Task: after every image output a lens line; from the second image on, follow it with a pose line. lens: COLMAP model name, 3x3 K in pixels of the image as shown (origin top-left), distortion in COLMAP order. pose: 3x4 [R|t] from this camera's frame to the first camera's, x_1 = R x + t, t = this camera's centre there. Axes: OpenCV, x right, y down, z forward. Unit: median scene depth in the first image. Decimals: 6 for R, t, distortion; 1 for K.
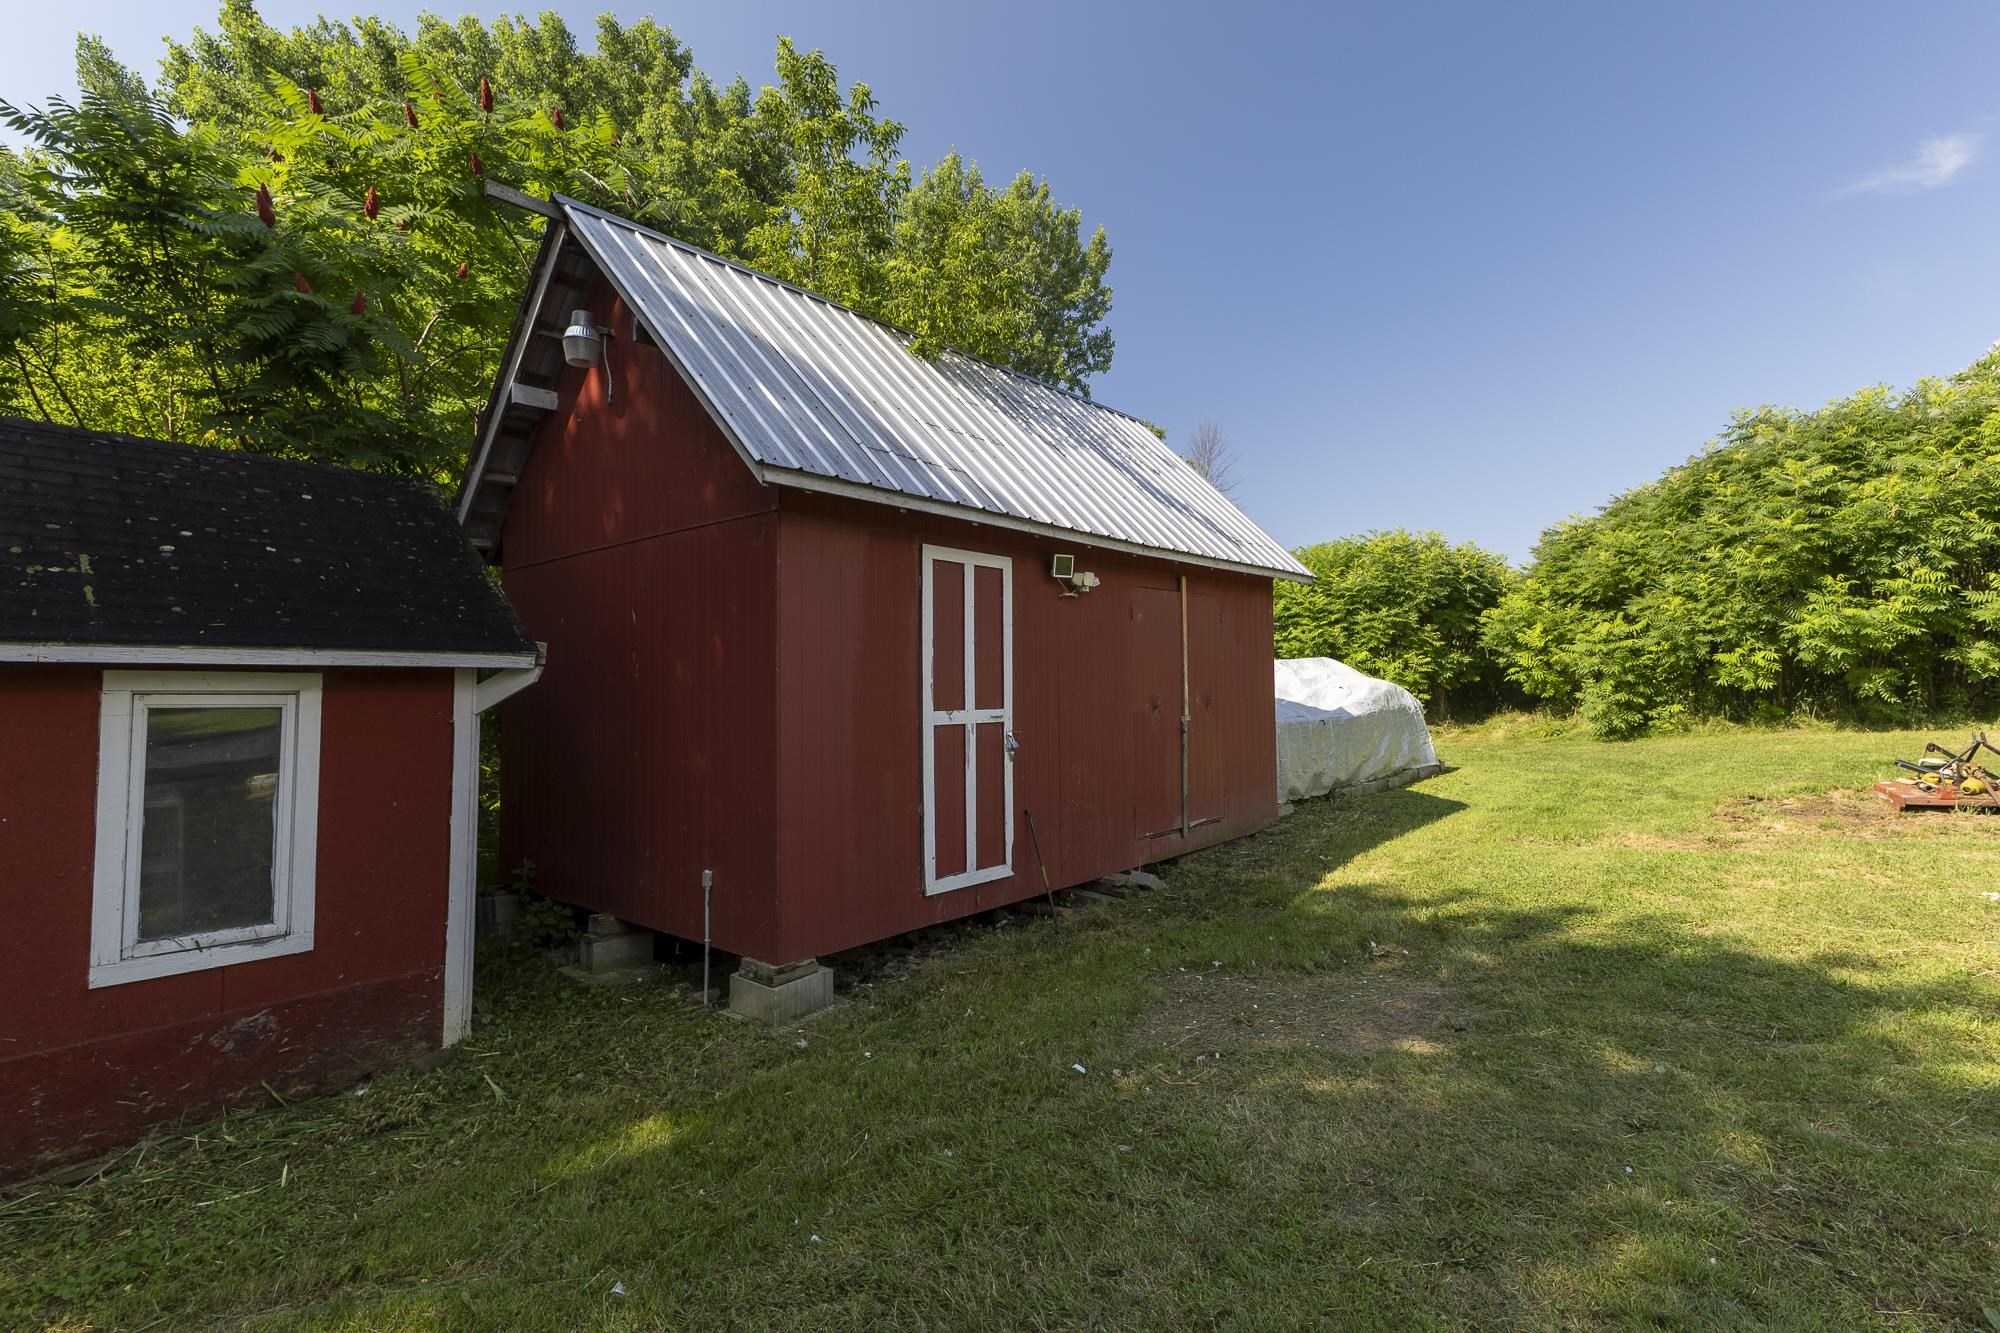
lens RADIAL K [[927.6, 0, 1052.6], [0, 927.6, 647.4], [0, 0, 1]] dist [0.020615, -0.000532]
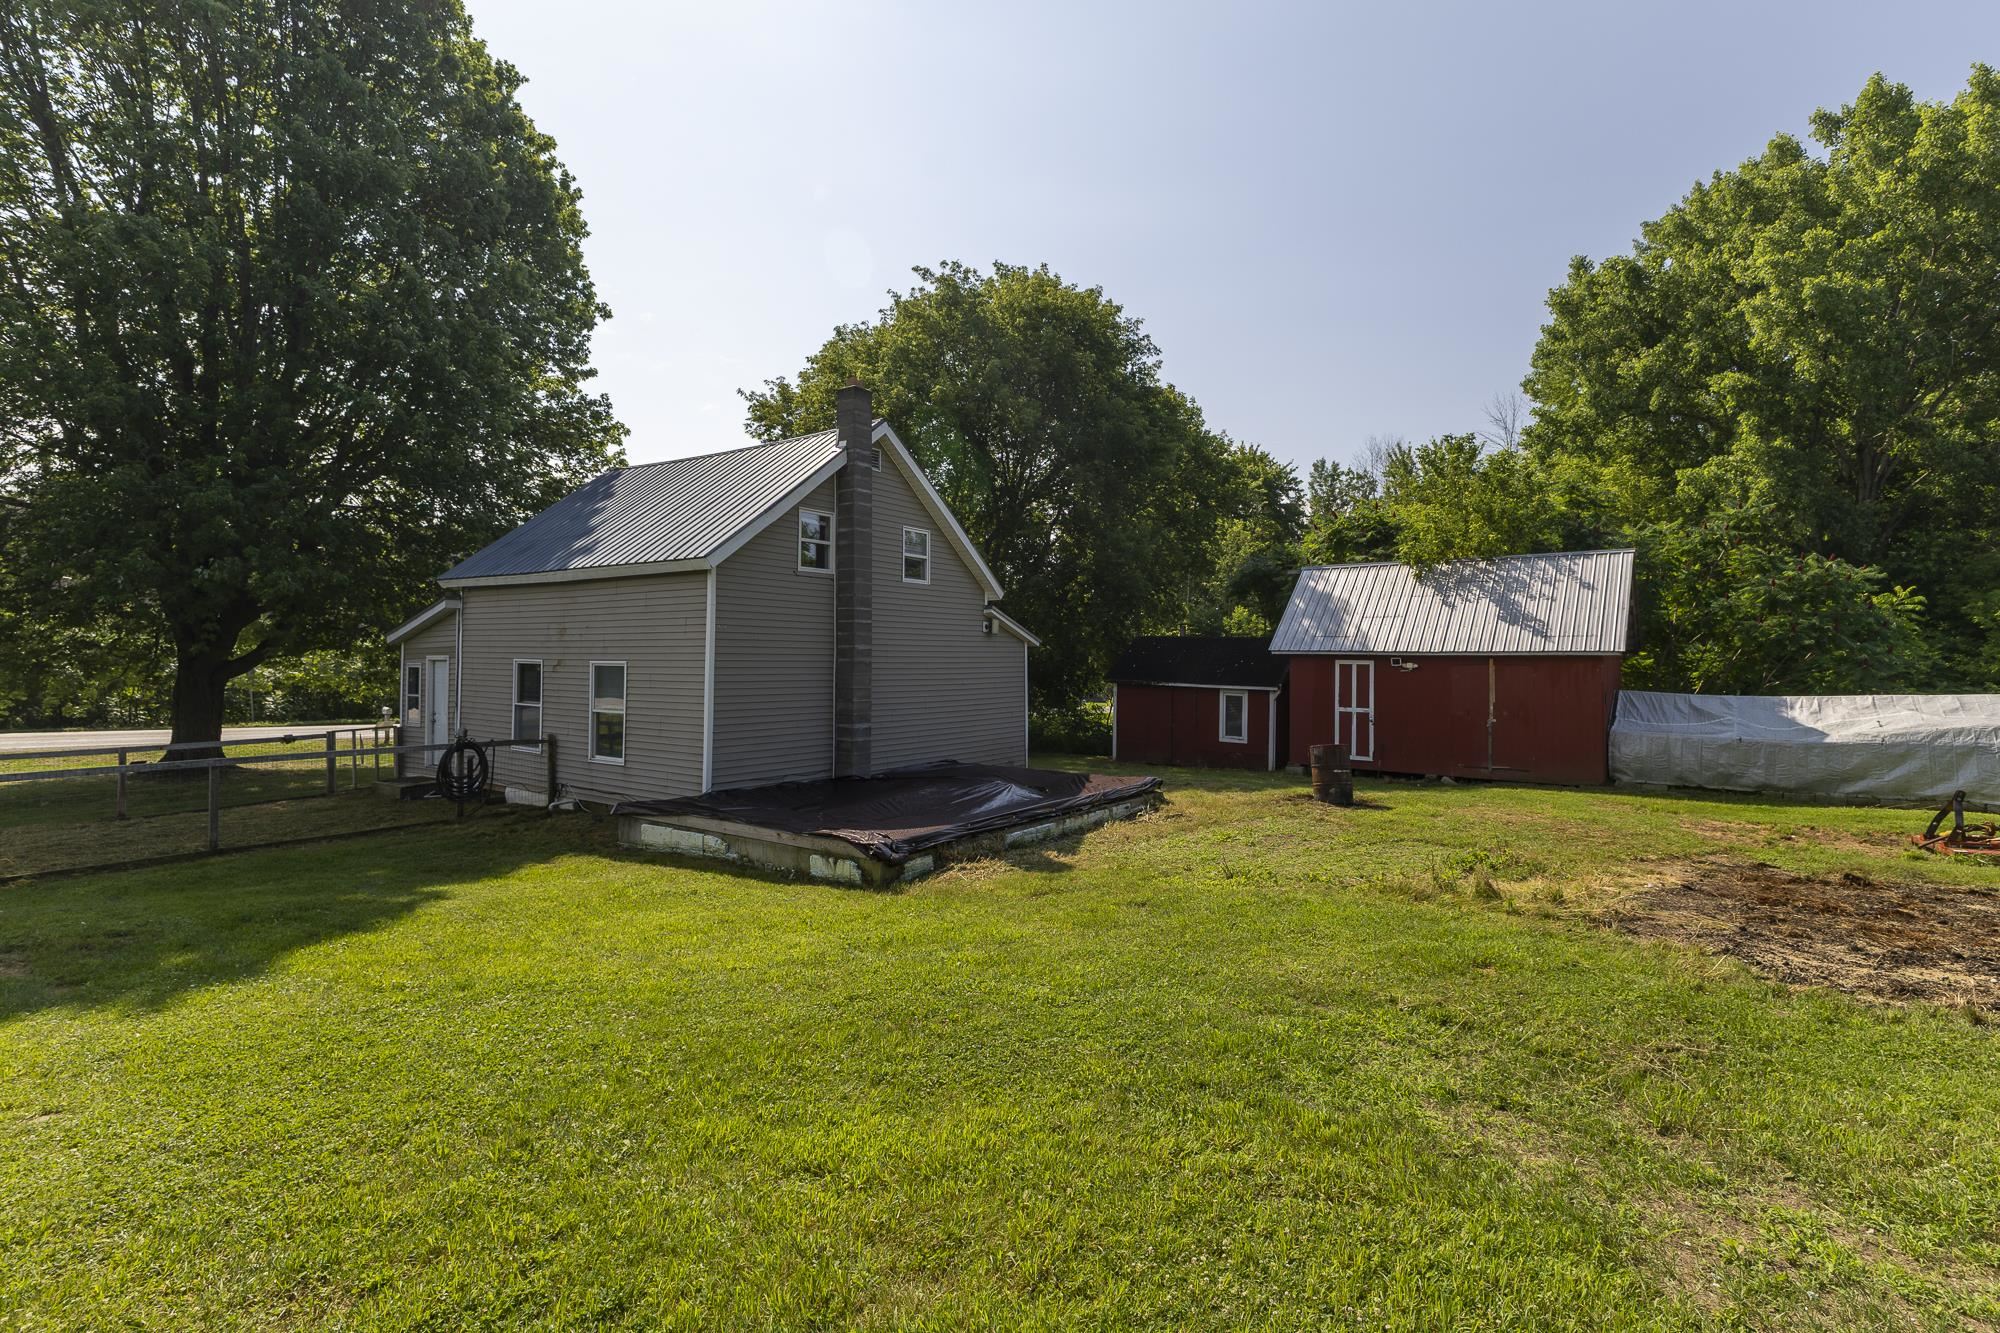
lens RADIAL K [[892.9, 0, 1001.0], [0, 892.9, 649.3], [0, 0, 1]] dist [0.022454, -0.004861]
pose [[0.032422, 0.012532, -0.999396, 1.153451], [0.039146, 0.999138, 0.013798, -0.088859], [0.998707, -0.039570, 0.031903, -0.136341]]
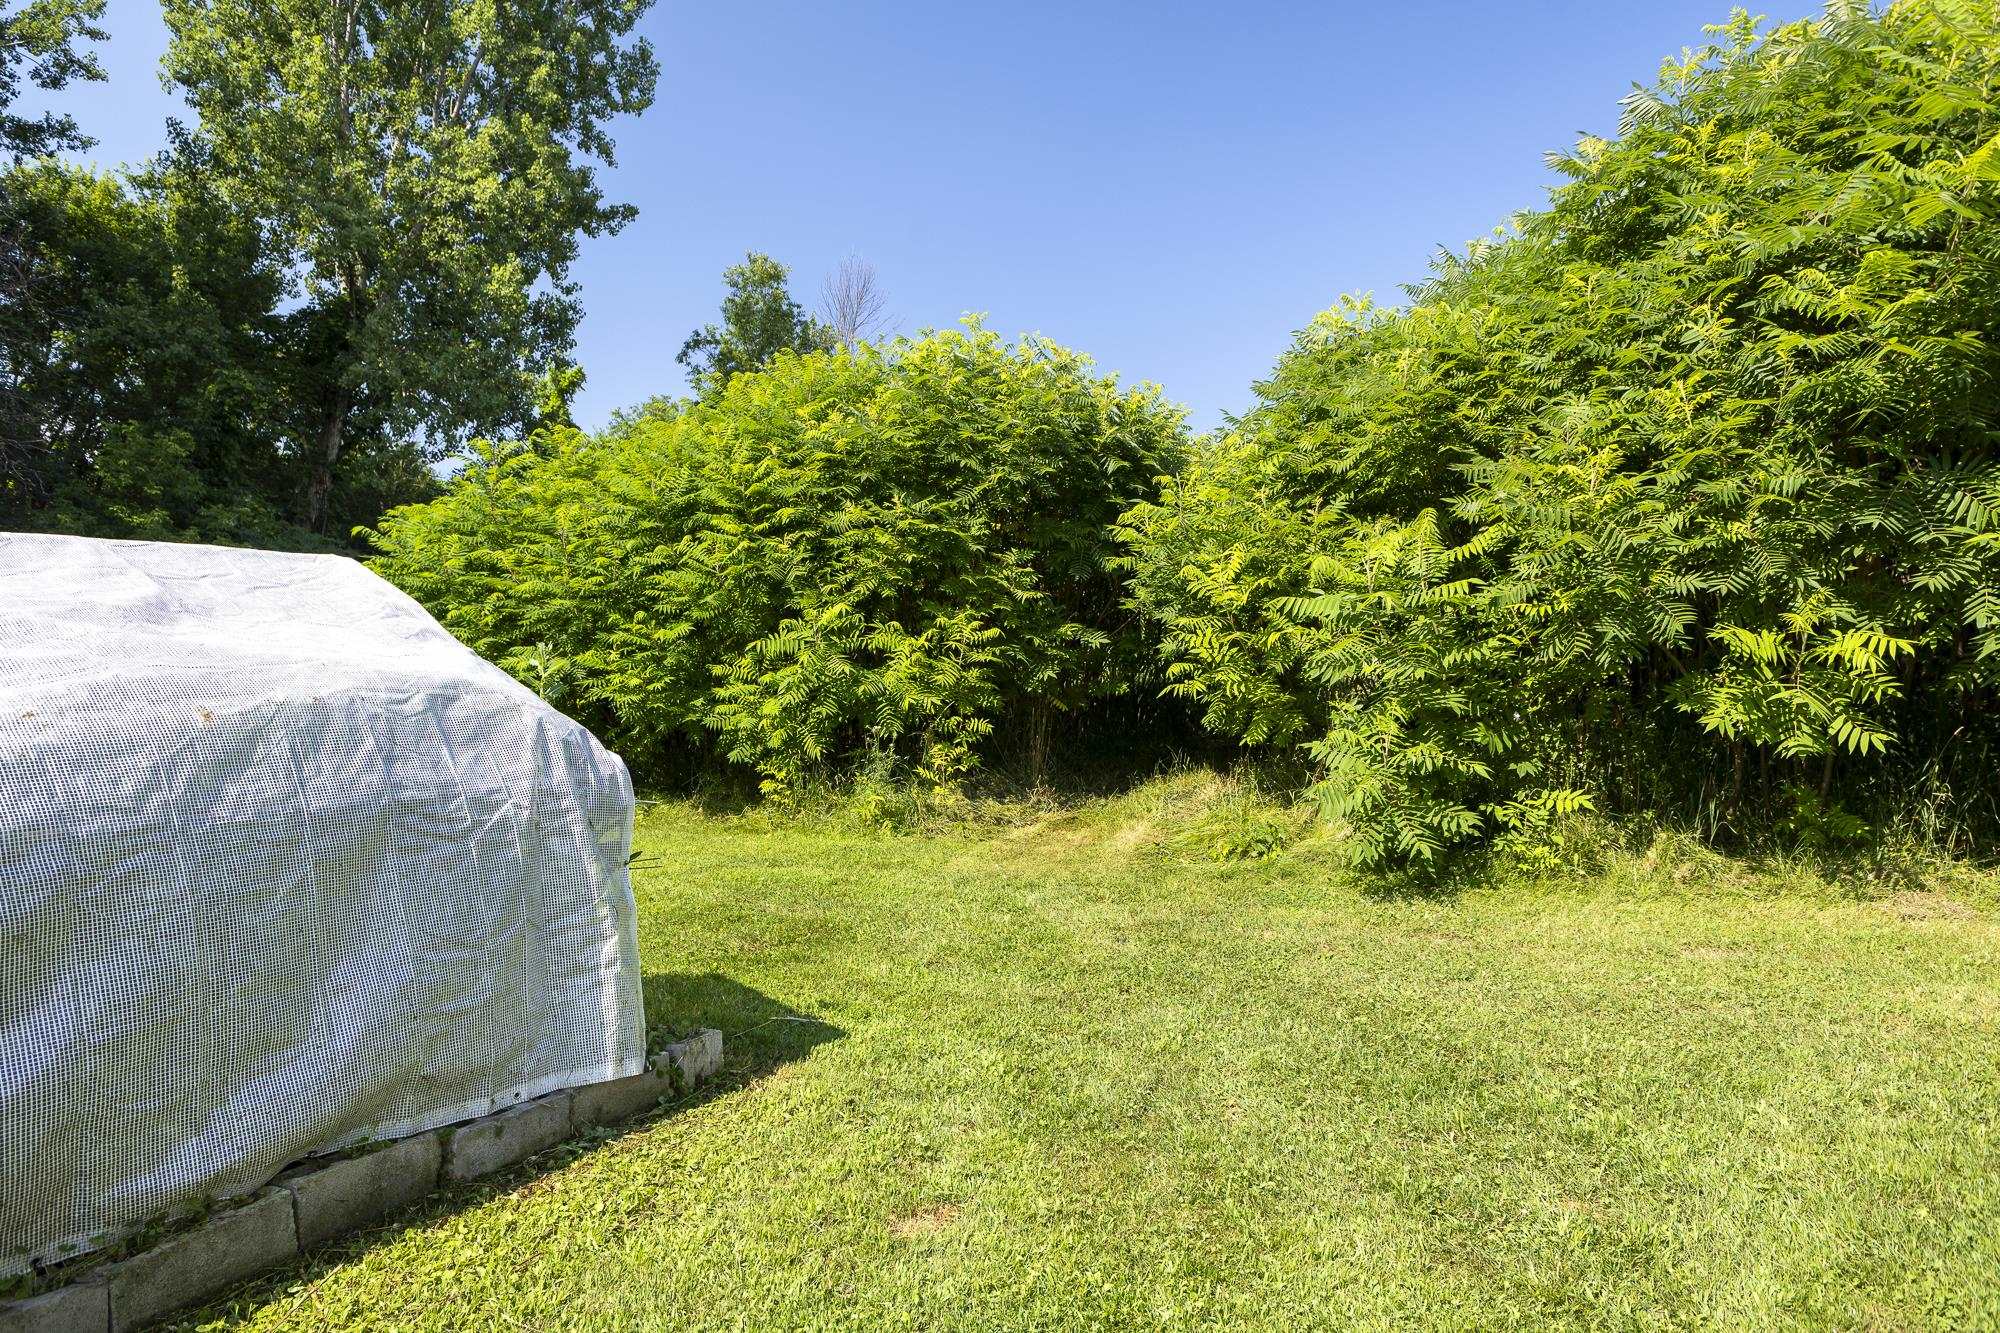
lens RADIAL K [[1180.0, 0, 1050.2], [0, 1180.0, 655.8], [0, 0, 1]] dist [-0.005432, 0.001657]
pose [[0.970277, 0.053612, 0.235984, 0.368450], [-0.057264, 0.998322, 0.008646, 0.020346], [-0.235124, -0.021903, 0.971719, 0.608450]]
